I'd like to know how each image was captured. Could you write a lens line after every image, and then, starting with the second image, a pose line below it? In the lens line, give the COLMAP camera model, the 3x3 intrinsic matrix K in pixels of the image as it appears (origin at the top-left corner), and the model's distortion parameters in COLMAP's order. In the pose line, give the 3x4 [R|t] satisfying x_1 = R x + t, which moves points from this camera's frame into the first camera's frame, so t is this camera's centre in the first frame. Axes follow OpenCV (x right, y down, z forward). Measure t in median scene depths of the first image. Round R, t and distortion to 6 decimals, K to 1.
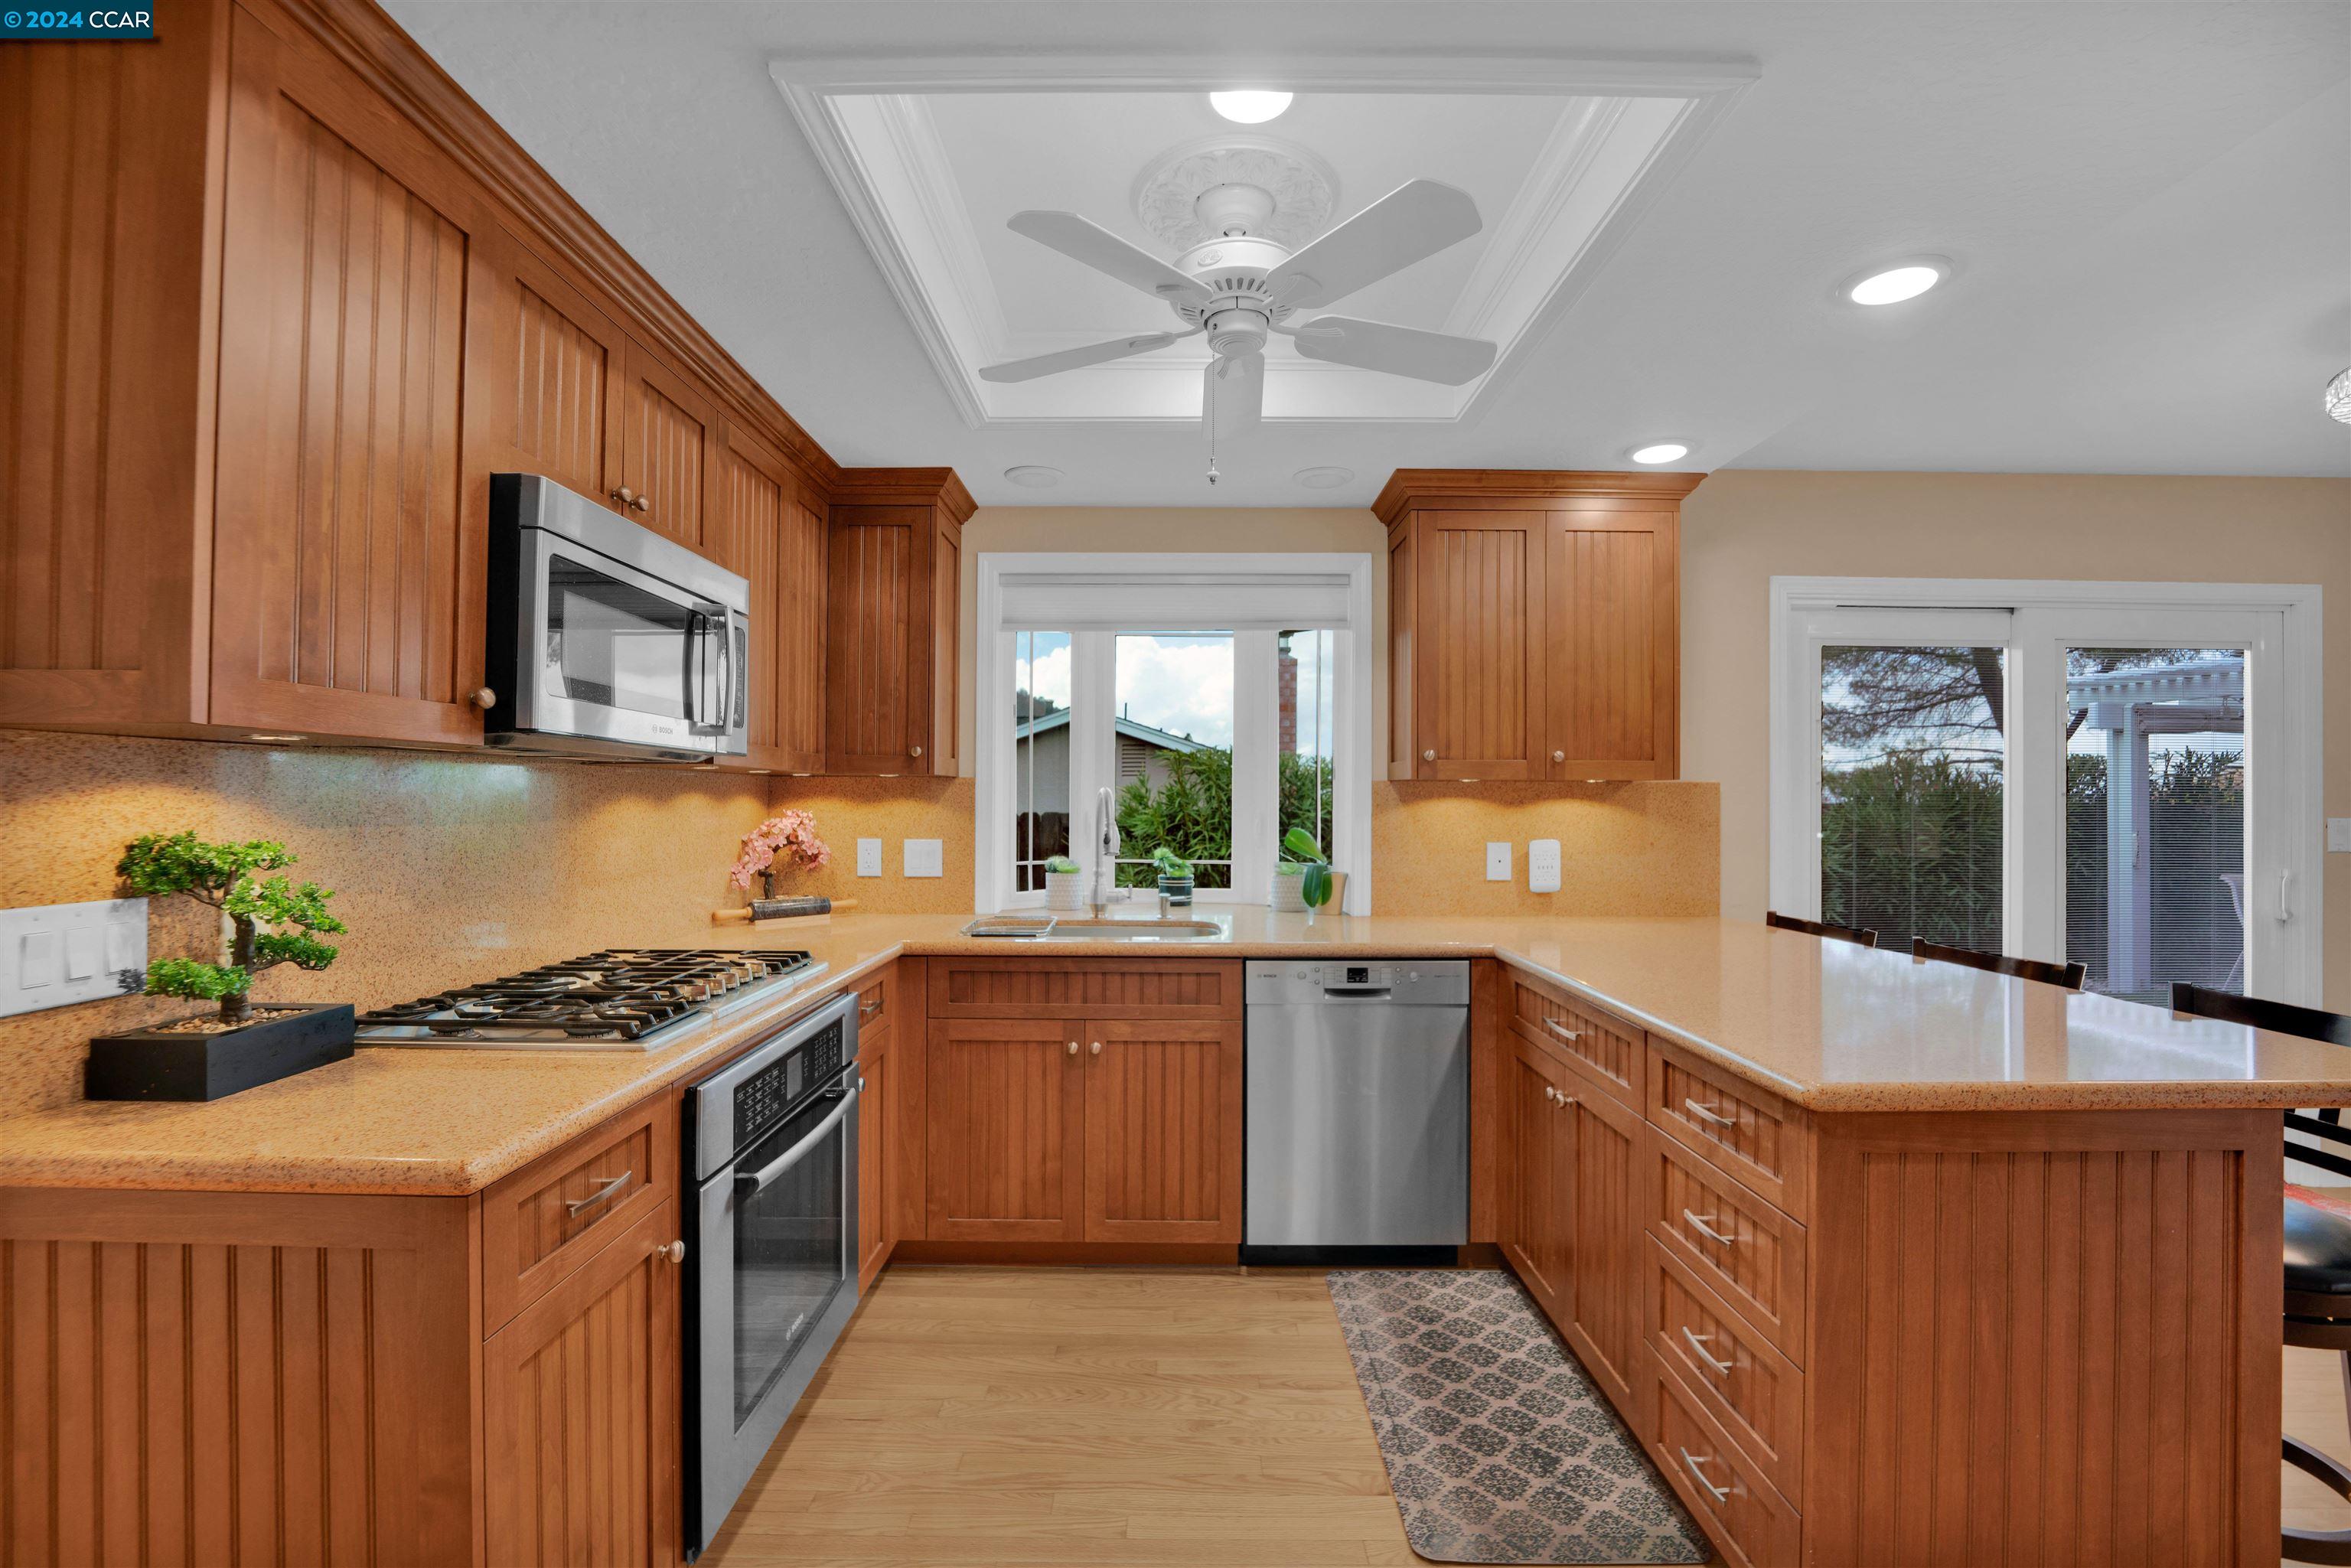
lens RADIAL K [[1001.2, 0, 1176.4], [0, 1001.2, 790.6], [0, 0, 1]] dist [-0.020197, -0.000289]
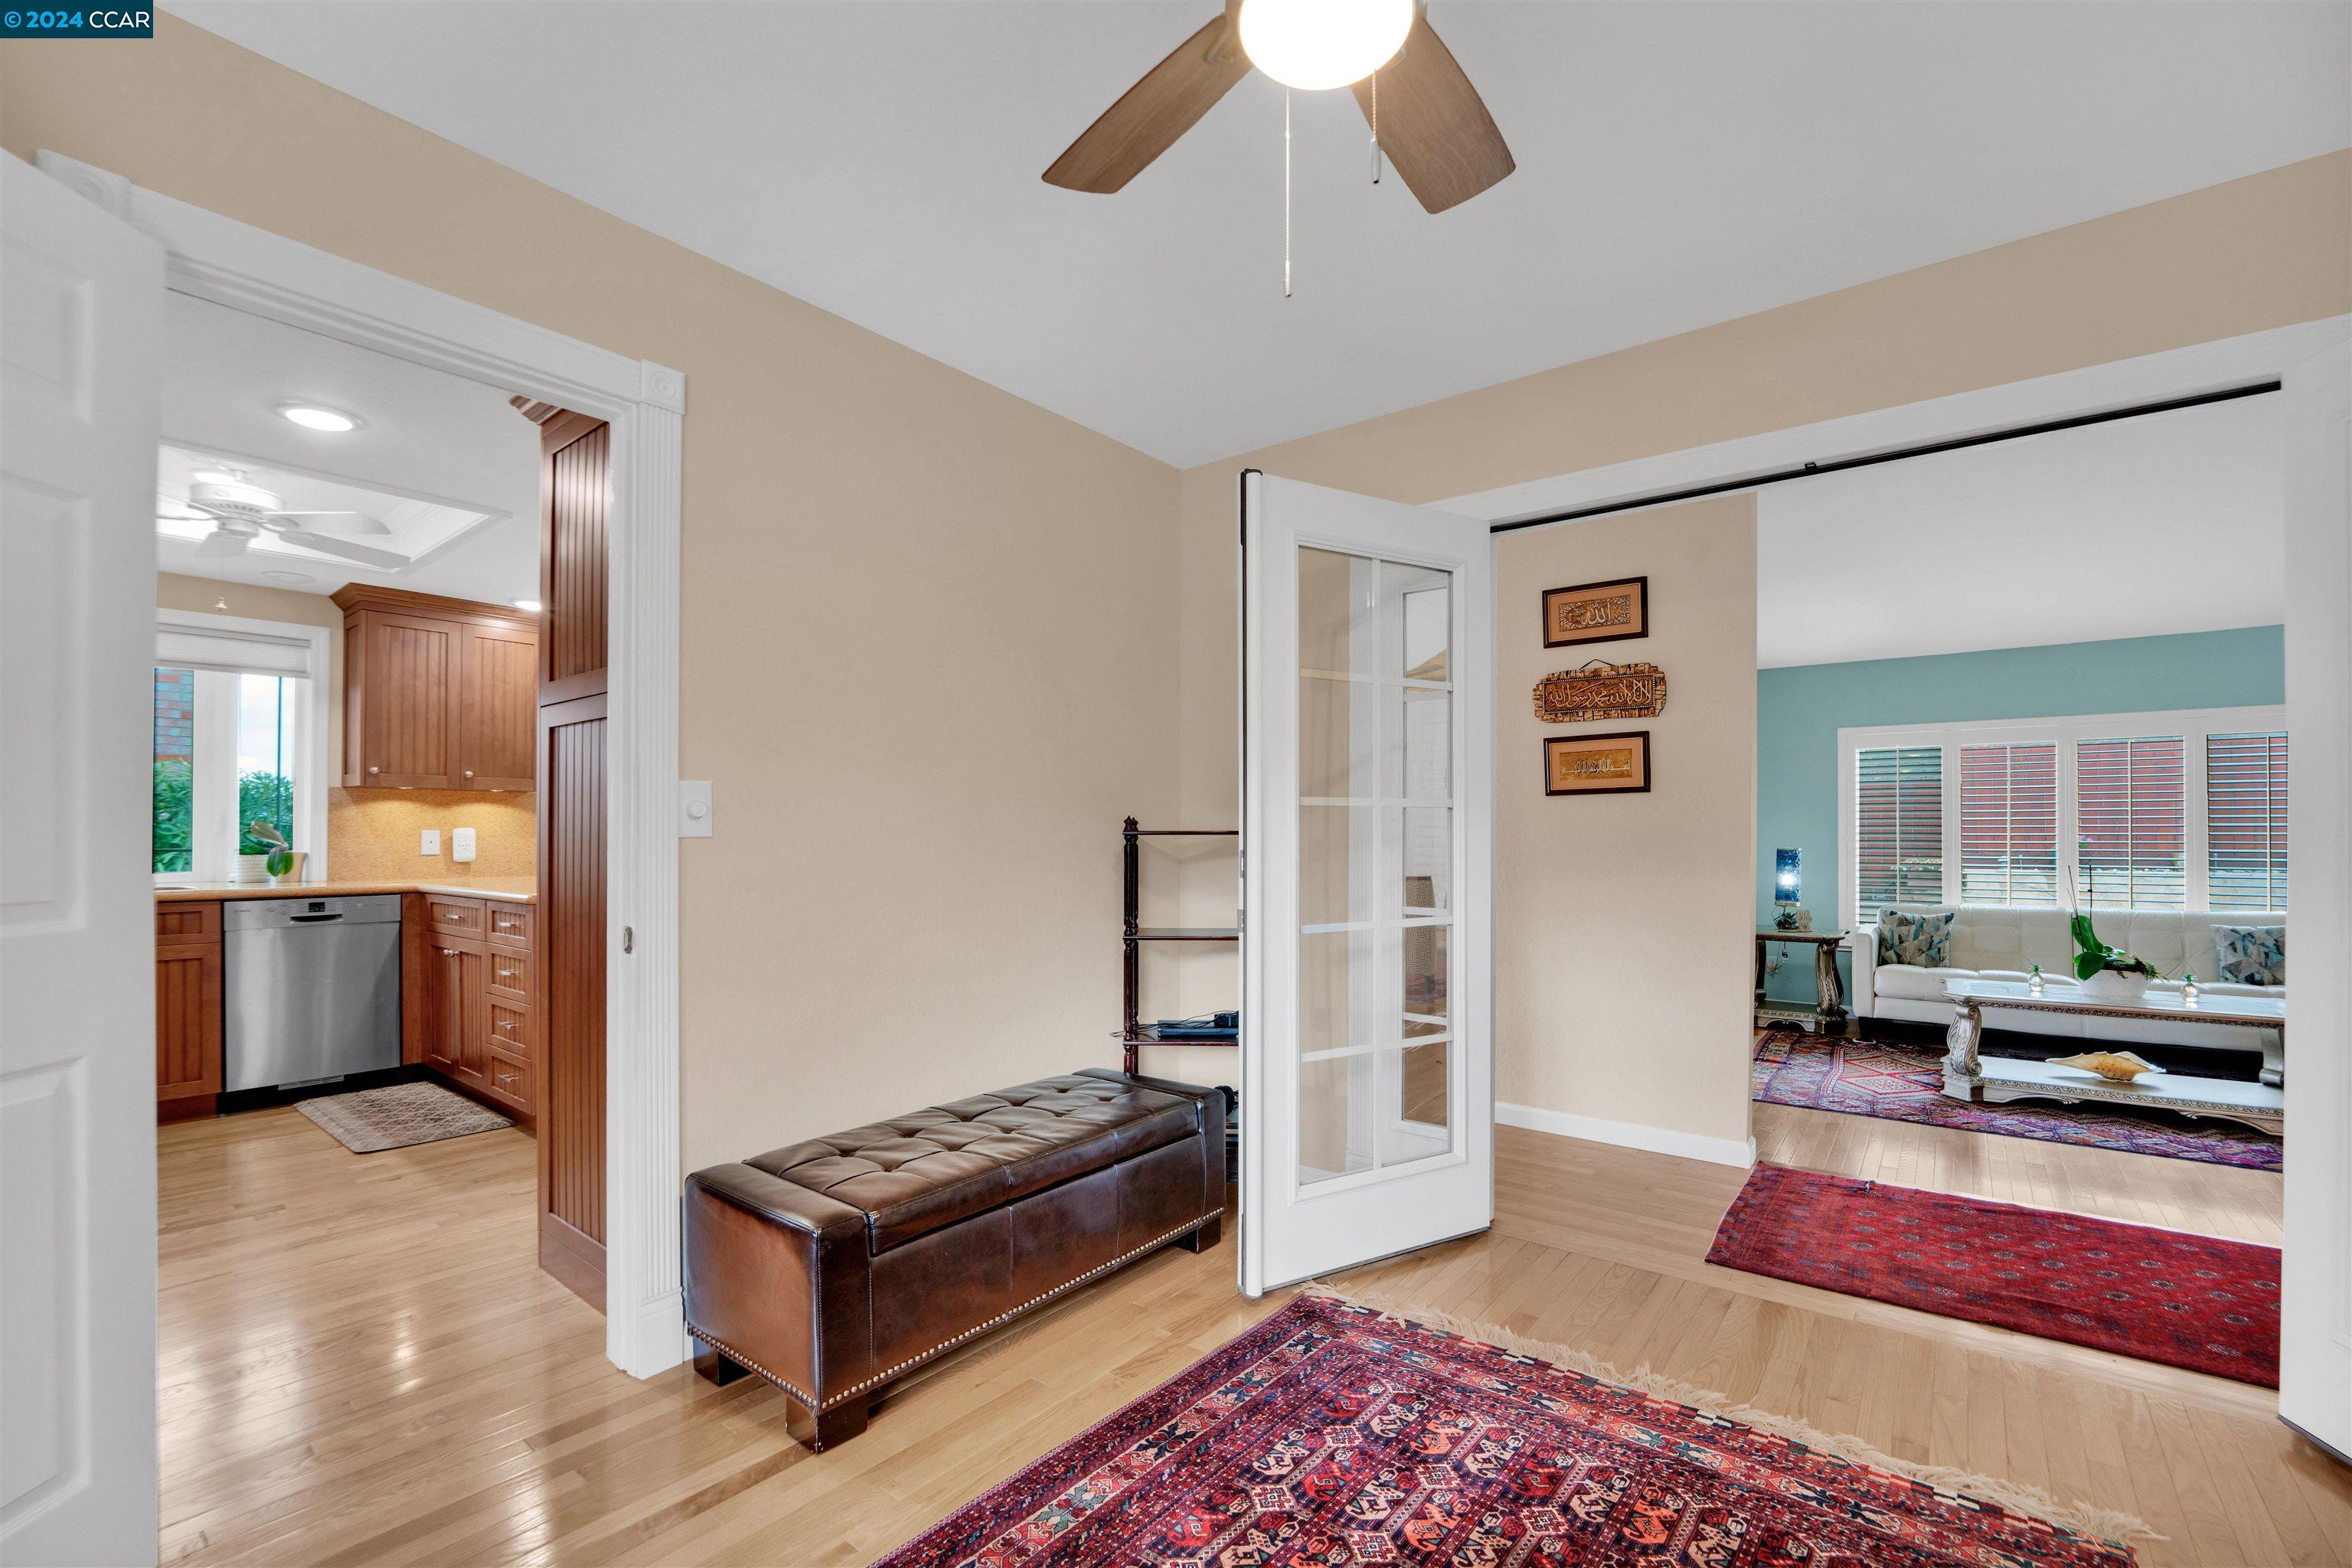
lens RADIAL K [[991.7, 0, 1144.8], [0, 991.7, 824.1], [0, 0, 1]] dist [-0.024970, -0.000558]
pose [[0.627809, 0.002192, 0.778364, -0.185625], [-0.002849, 0.999996, -0.000519, 0.048383], [-0.778362, -0.001892, 0.627813, -0.937413]]
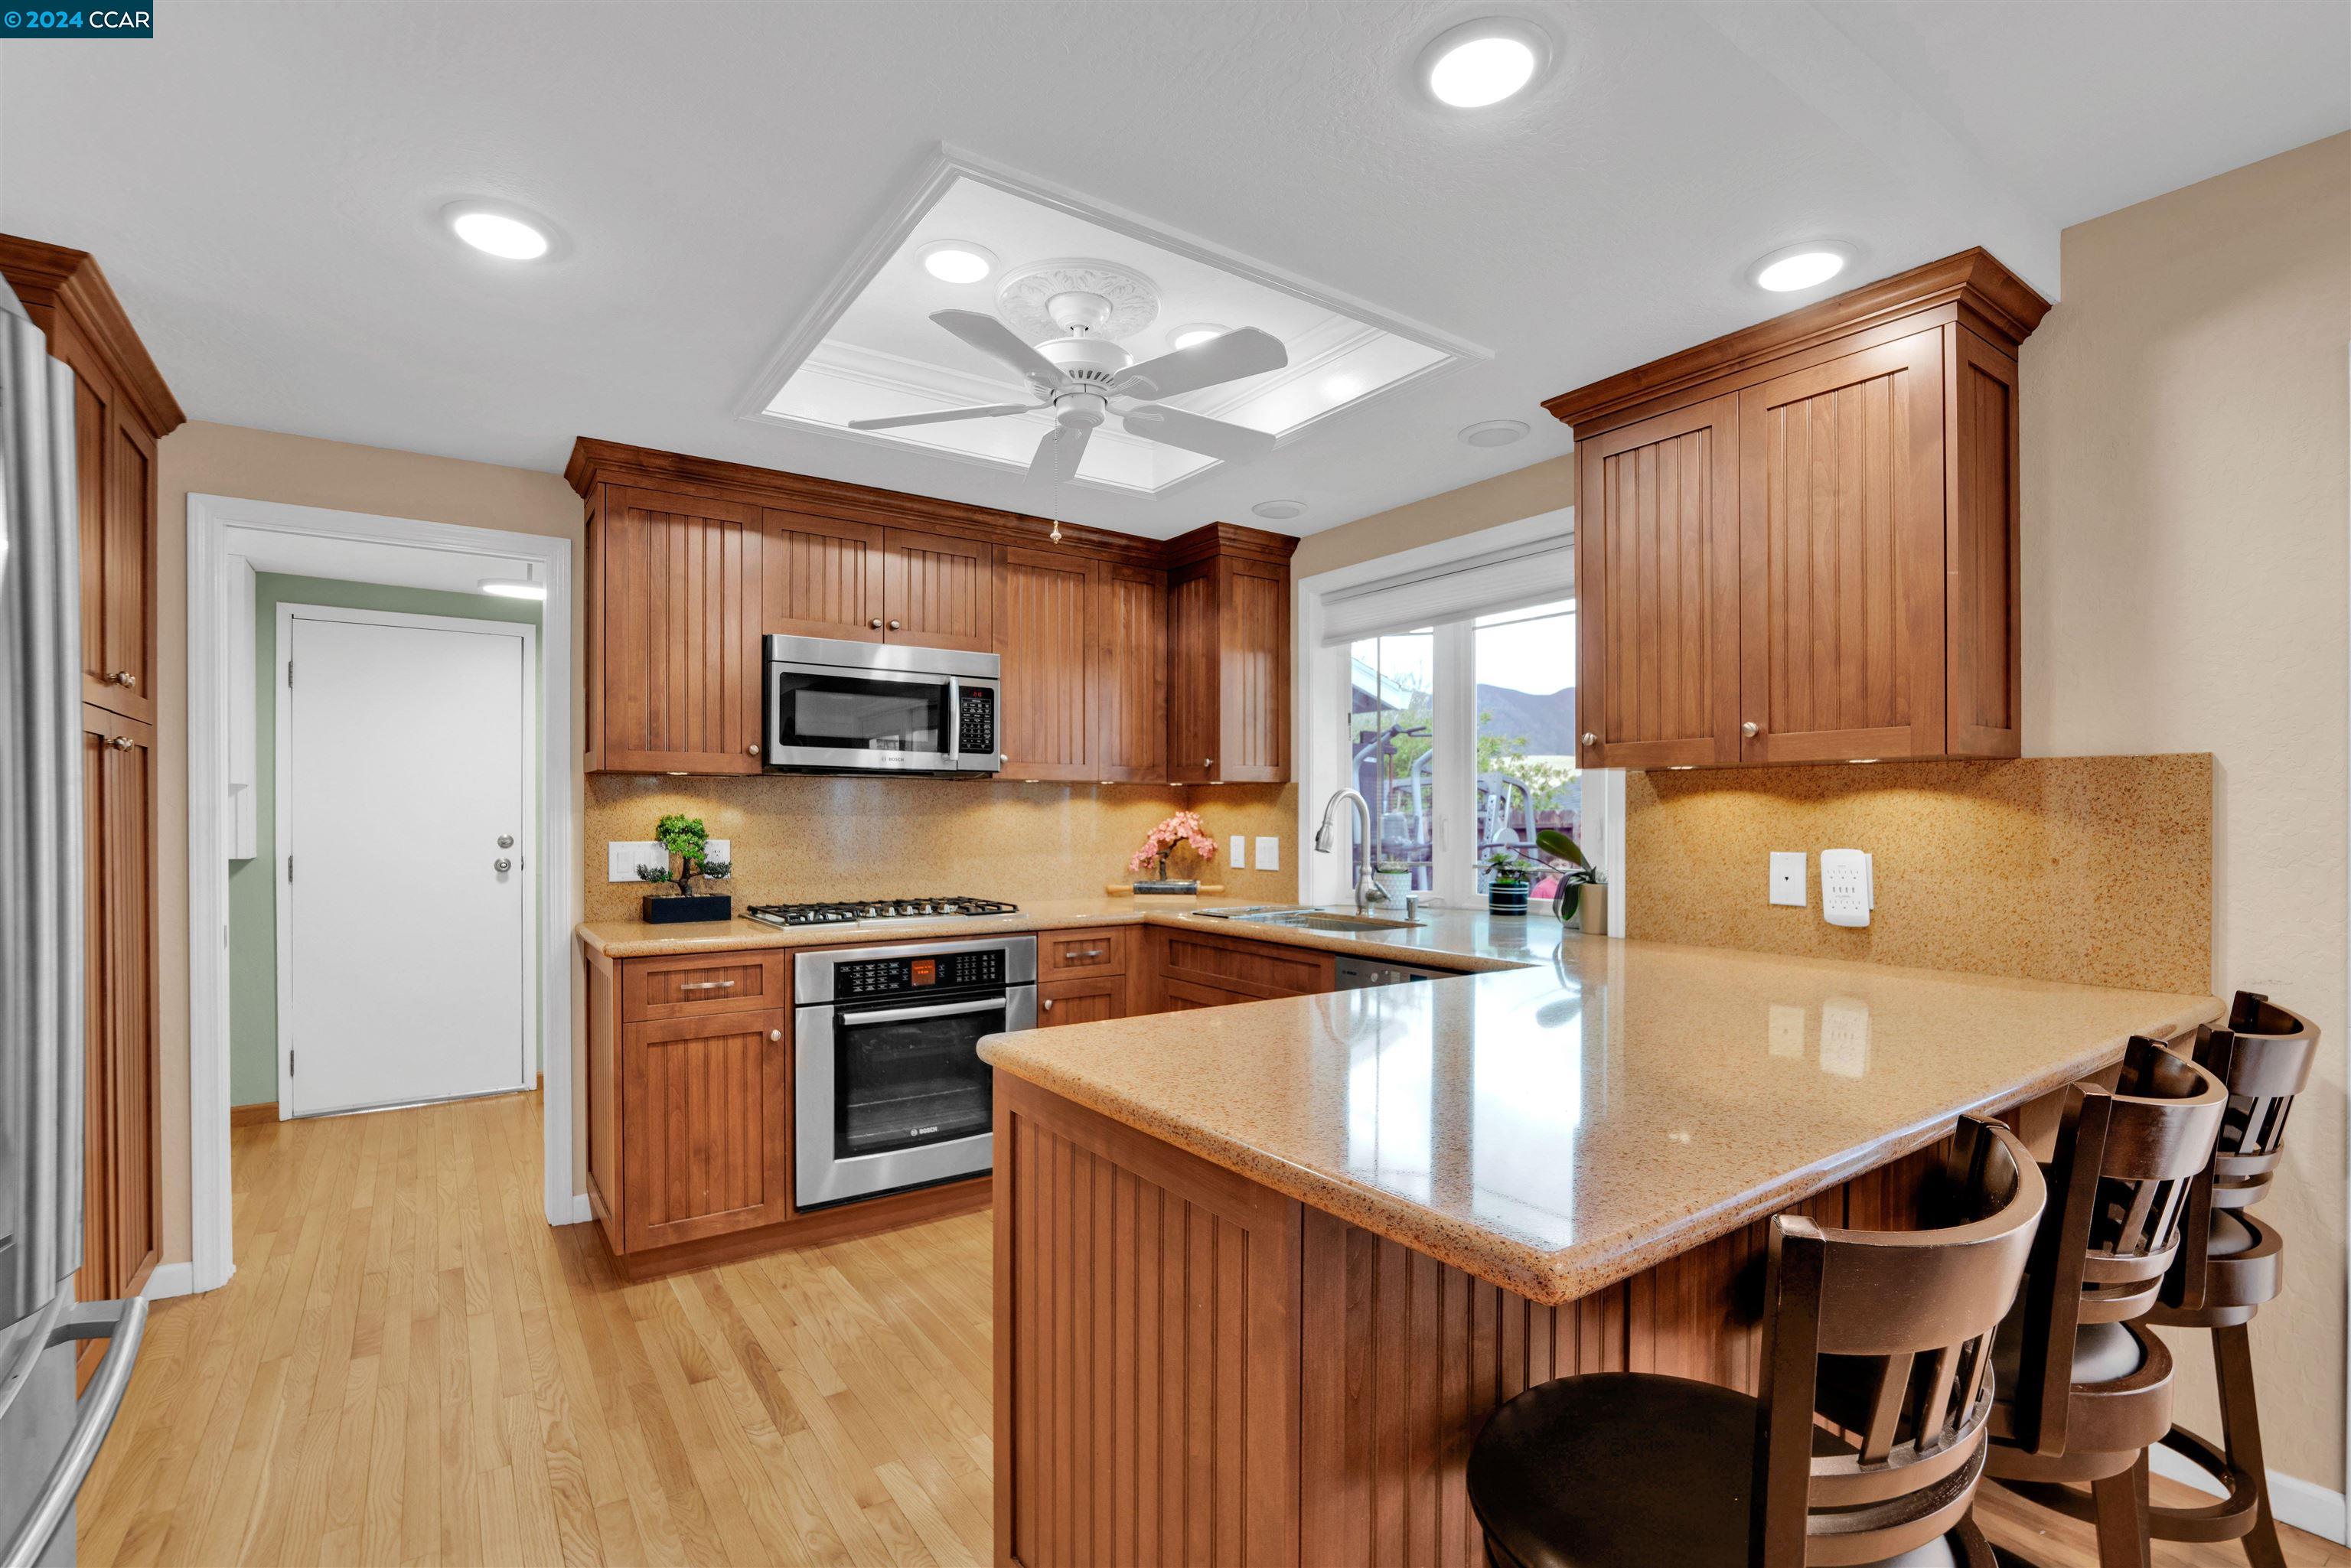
lens RADIAL K [[1070.2, 0, 1162.9], [0, 1070.2, 816.7], [0, 0, 1]] dist [-0.022875, 0.000573]
pose [[0.571026, -0.003139, -0.820926, 0.821120], [0.009099, 0.999955, 0.002505, 0.024220], [0.820882, -0.008900, 0.571029, 0.231039]]
